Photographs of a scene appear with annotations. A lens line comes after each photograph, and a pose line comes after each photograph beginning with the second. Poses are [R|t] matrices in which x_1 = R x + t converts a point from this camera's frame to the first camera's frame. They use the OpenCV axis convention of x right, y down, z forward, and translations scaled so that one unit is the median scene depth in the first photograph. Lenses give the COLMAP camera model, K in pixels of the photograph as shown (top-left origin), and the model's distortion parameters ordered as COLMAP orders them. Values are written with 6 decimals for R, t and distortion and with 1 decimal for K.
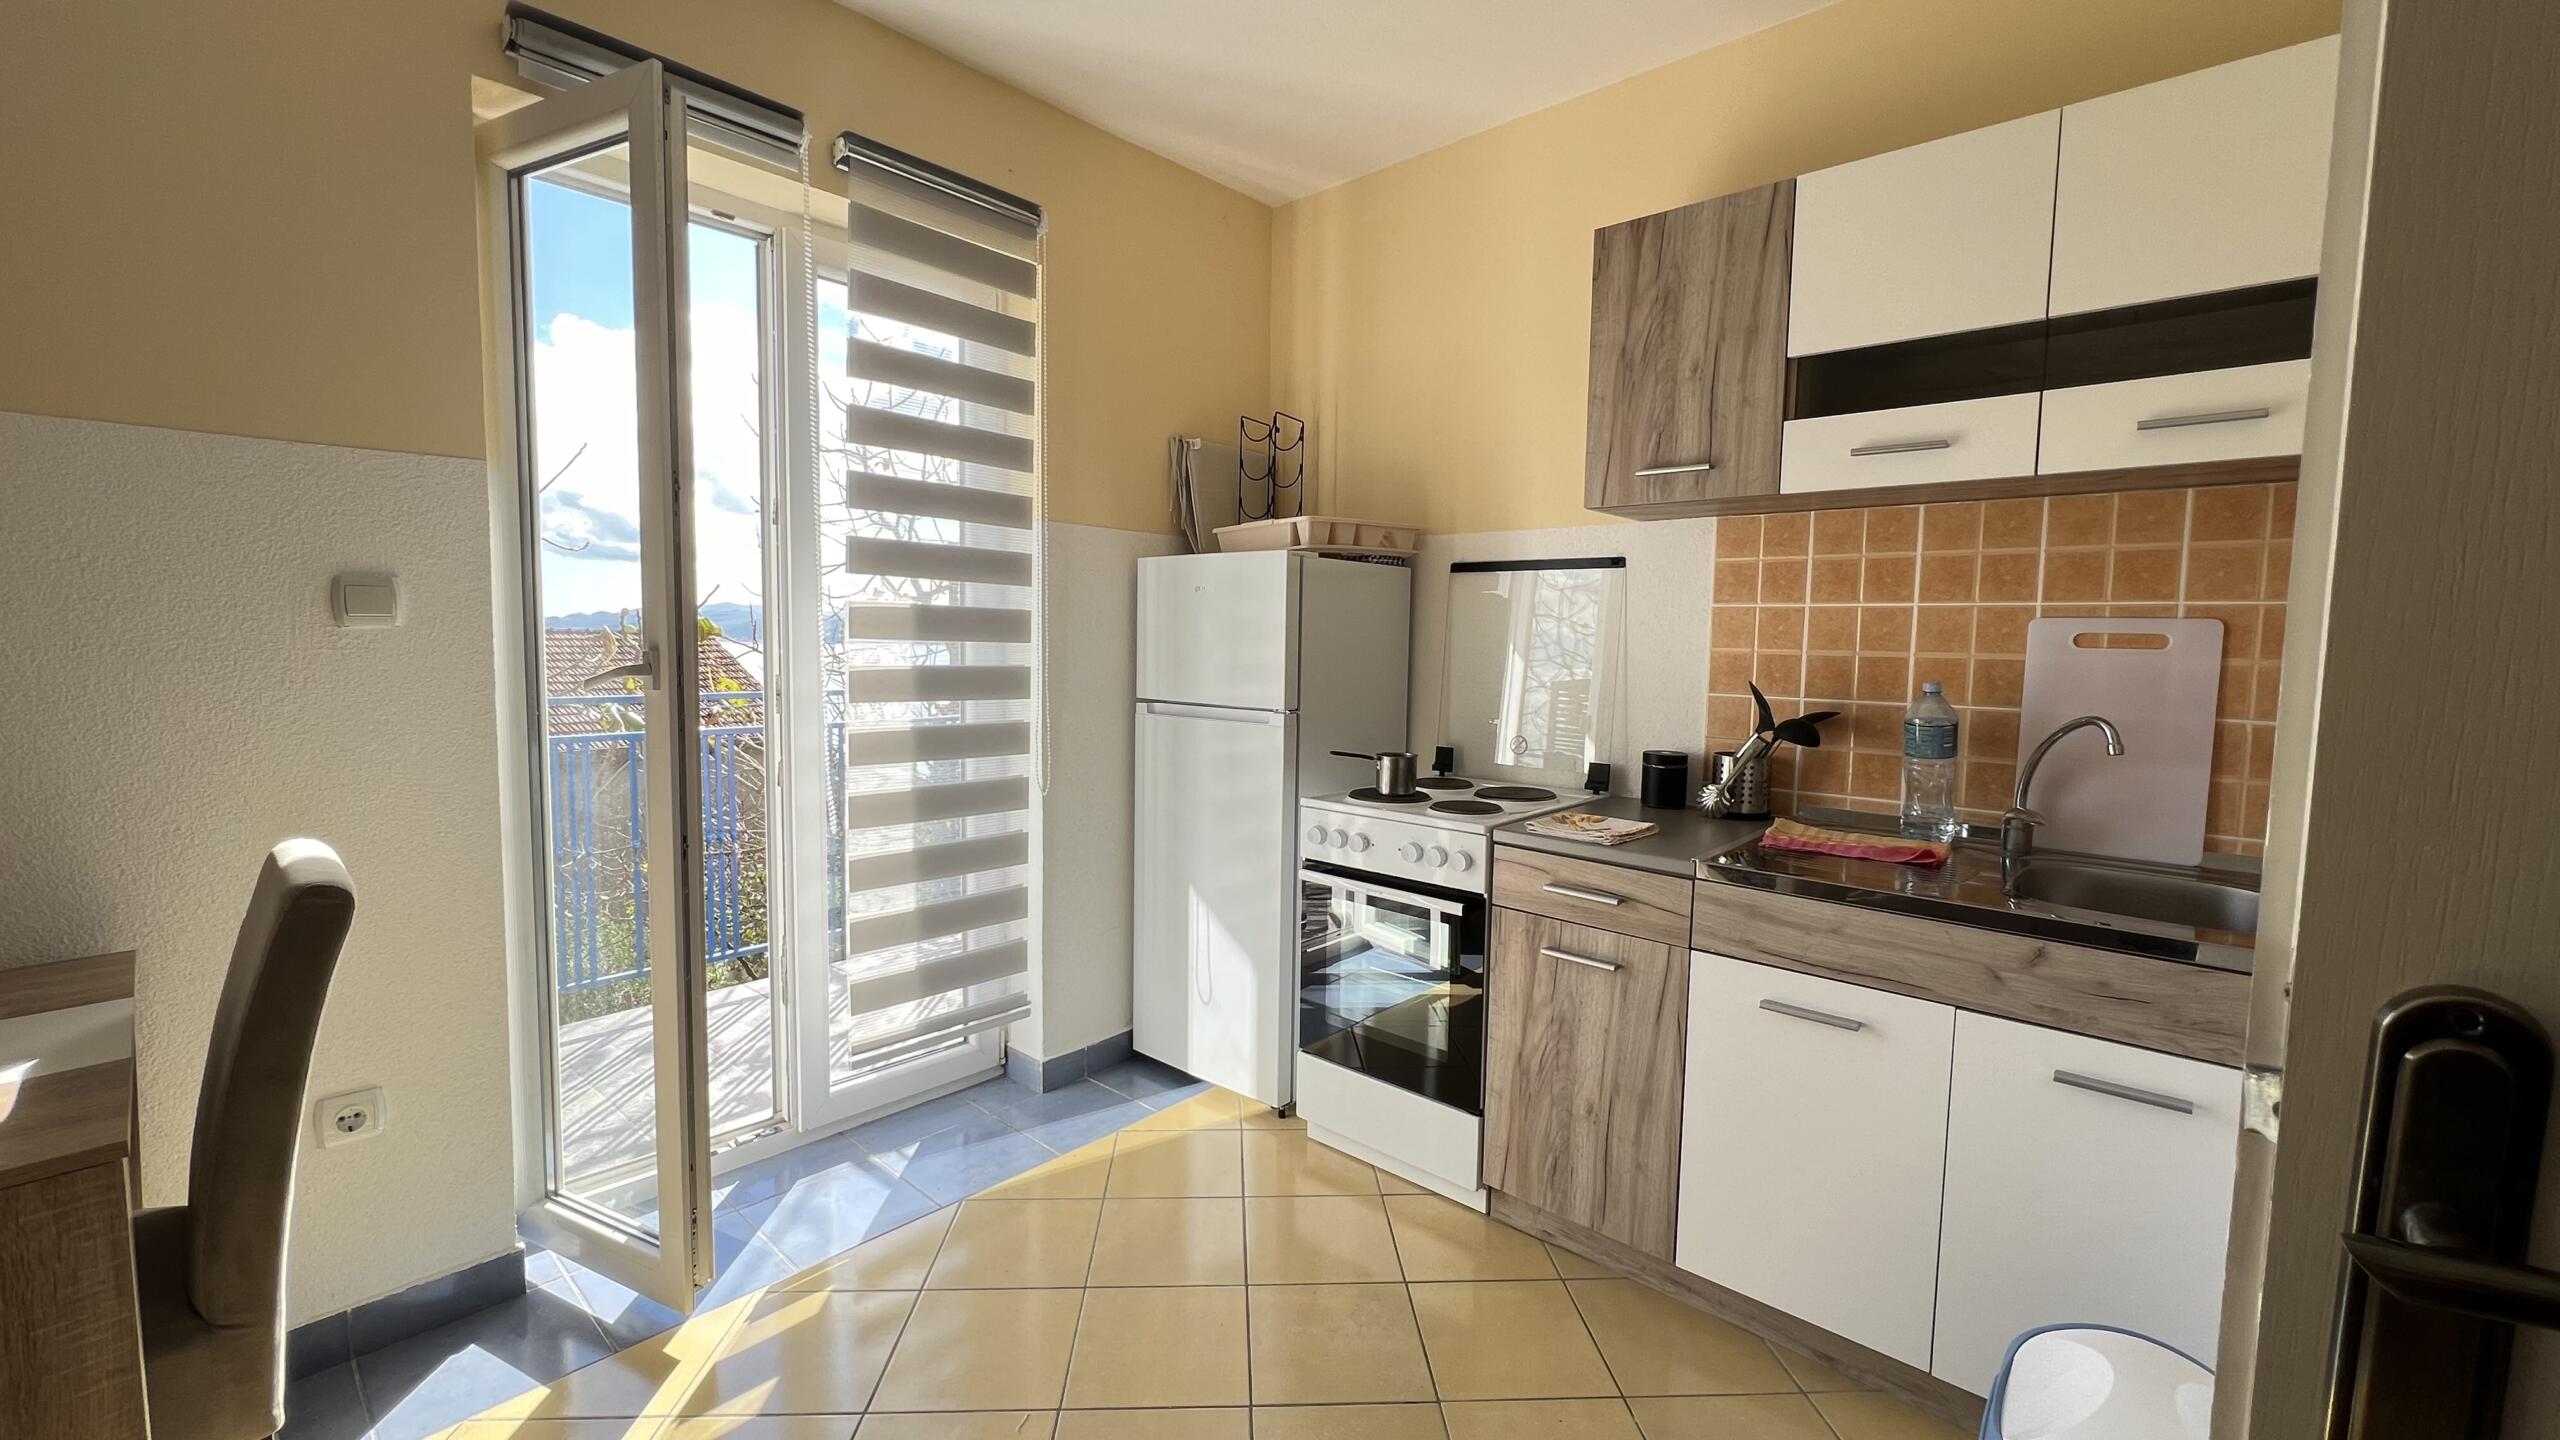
lens RADIAL K [[1009.4, 0, 1273.1], [0, 1009.4, 712.5], [0, 0, 1]] dist [-0.010307, -0.000066]
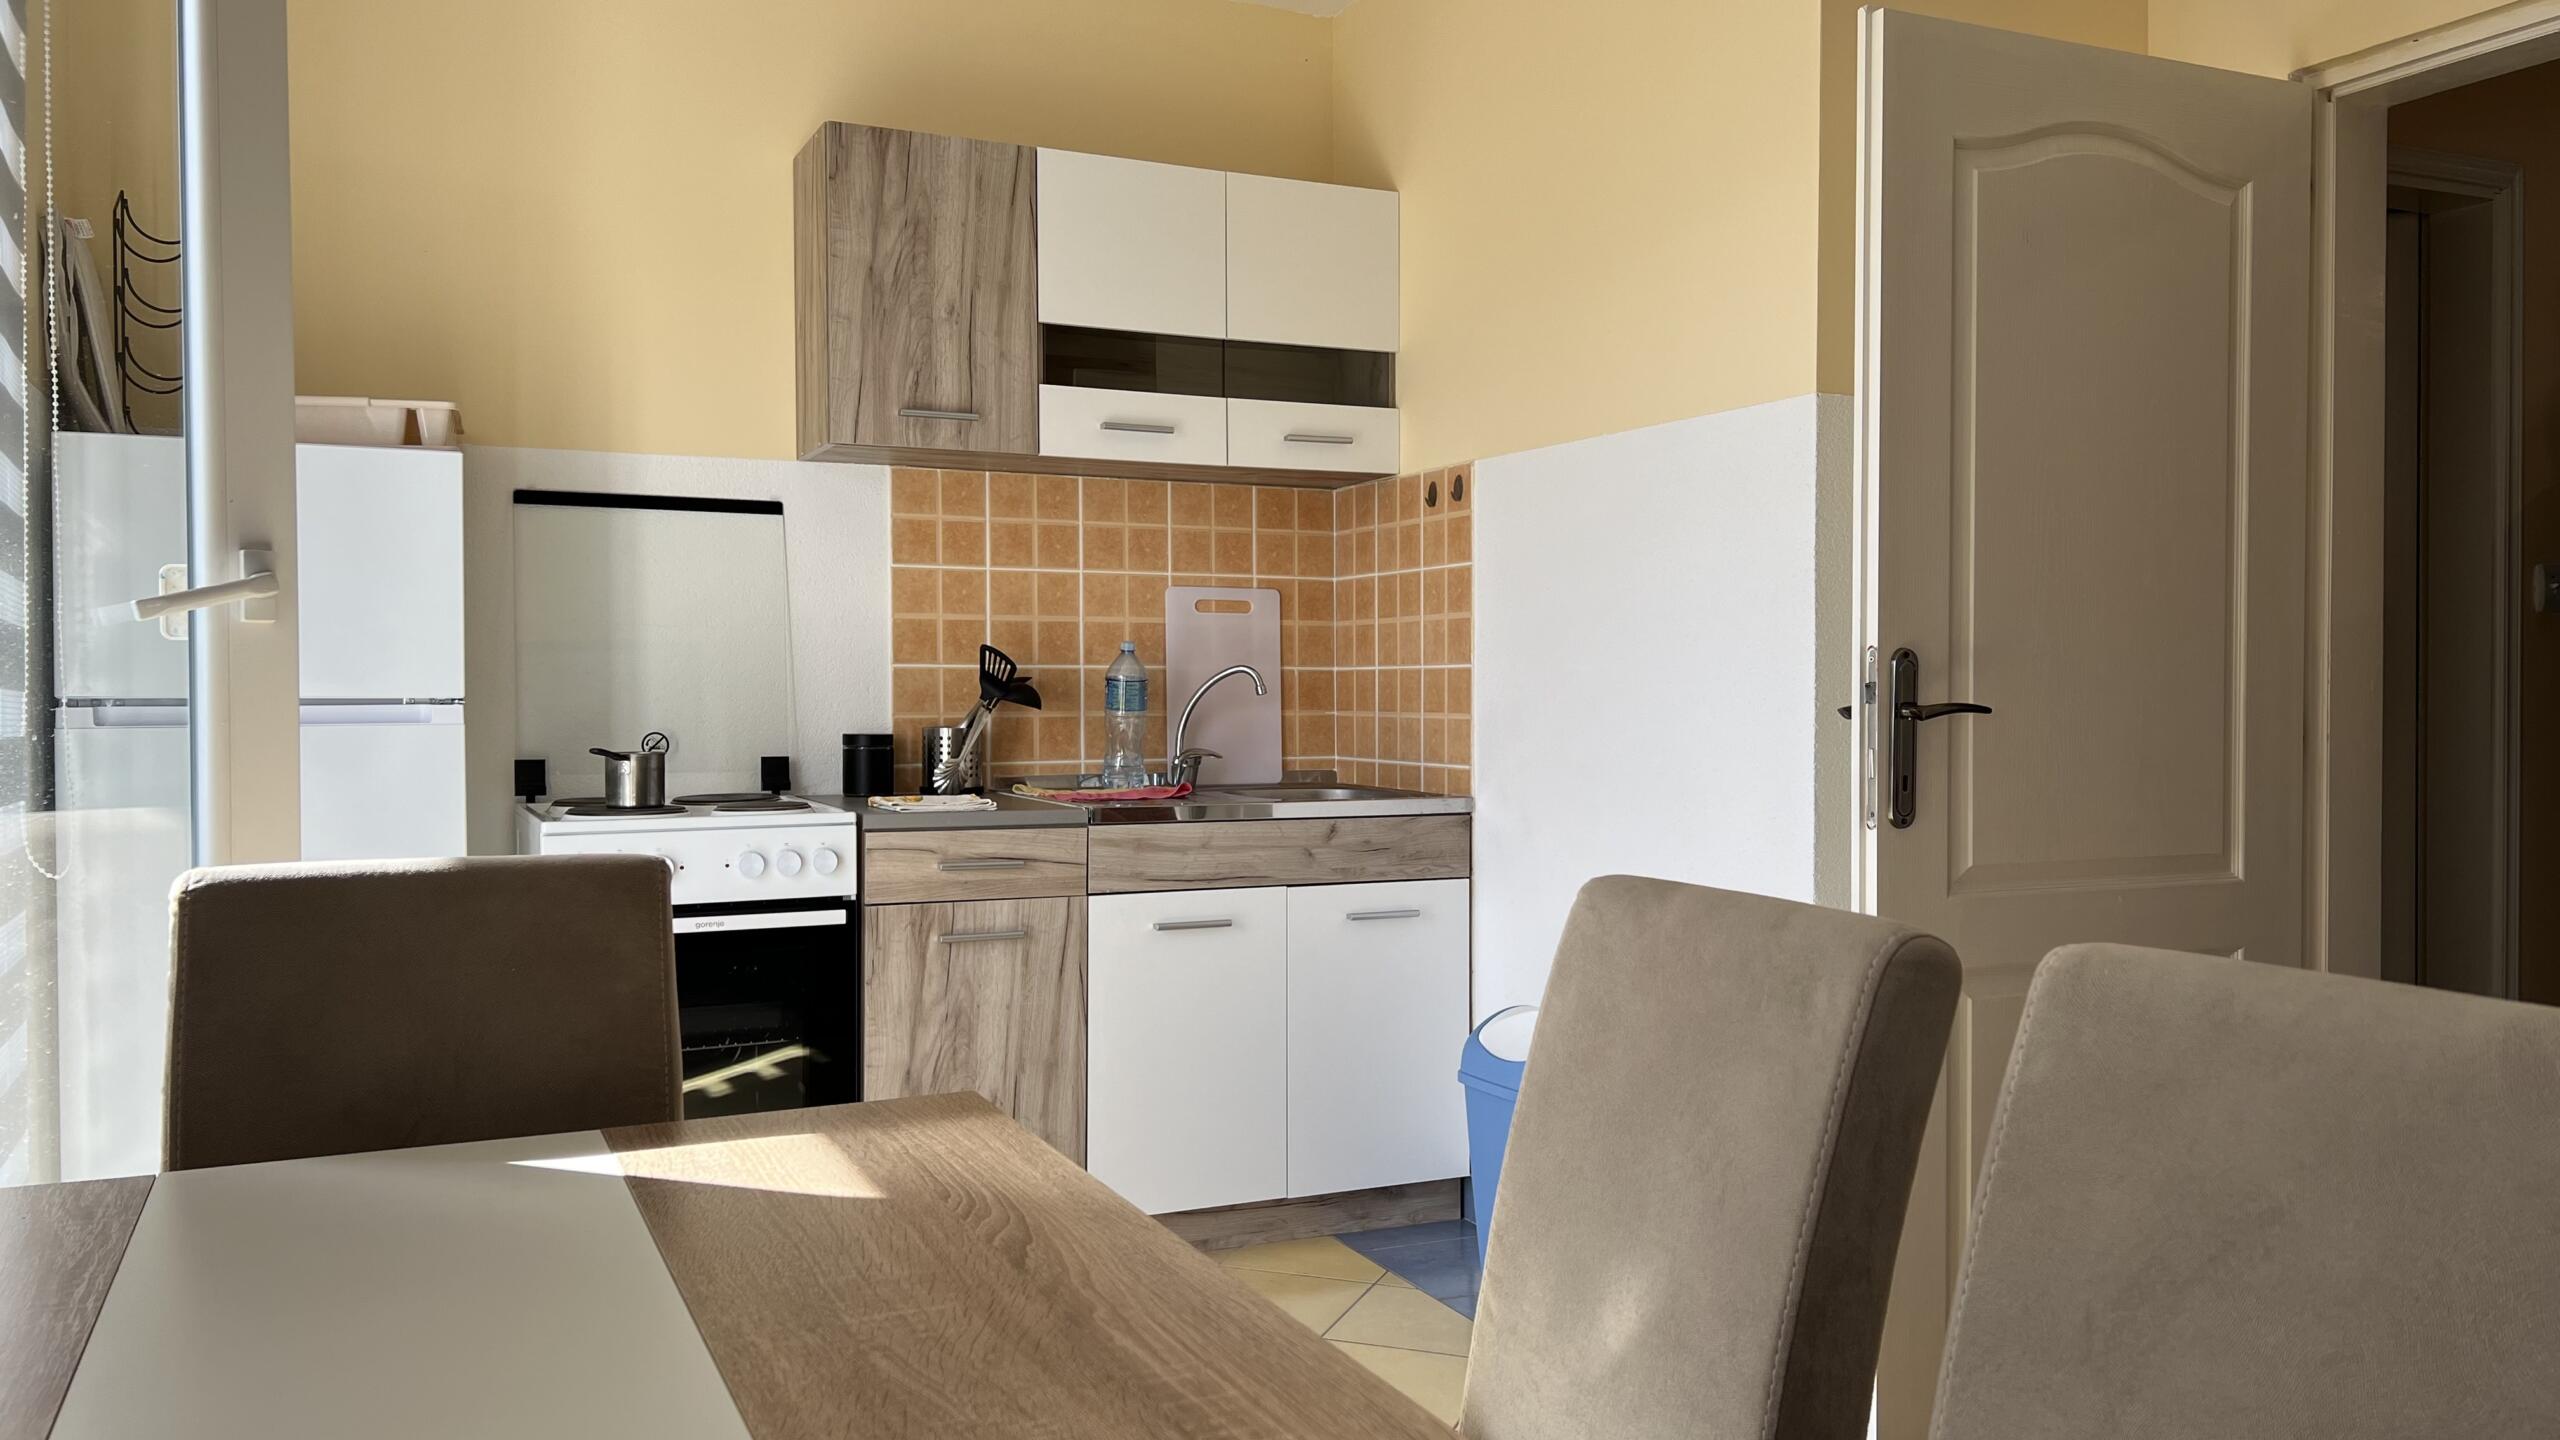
lens RADIAL K [[1895.8, 0, 1274.4], [0, 1895.8, 727.0], [0, 0, 1]] dist [0.040904, -0.071331]
pose [[0.381692, -0.032503, 0.923718, -1.156023], [0.077323, 0.997001, 0.003131, 0.066200], [-0.921049, 0.070230, 0.383061, 0.070497]]
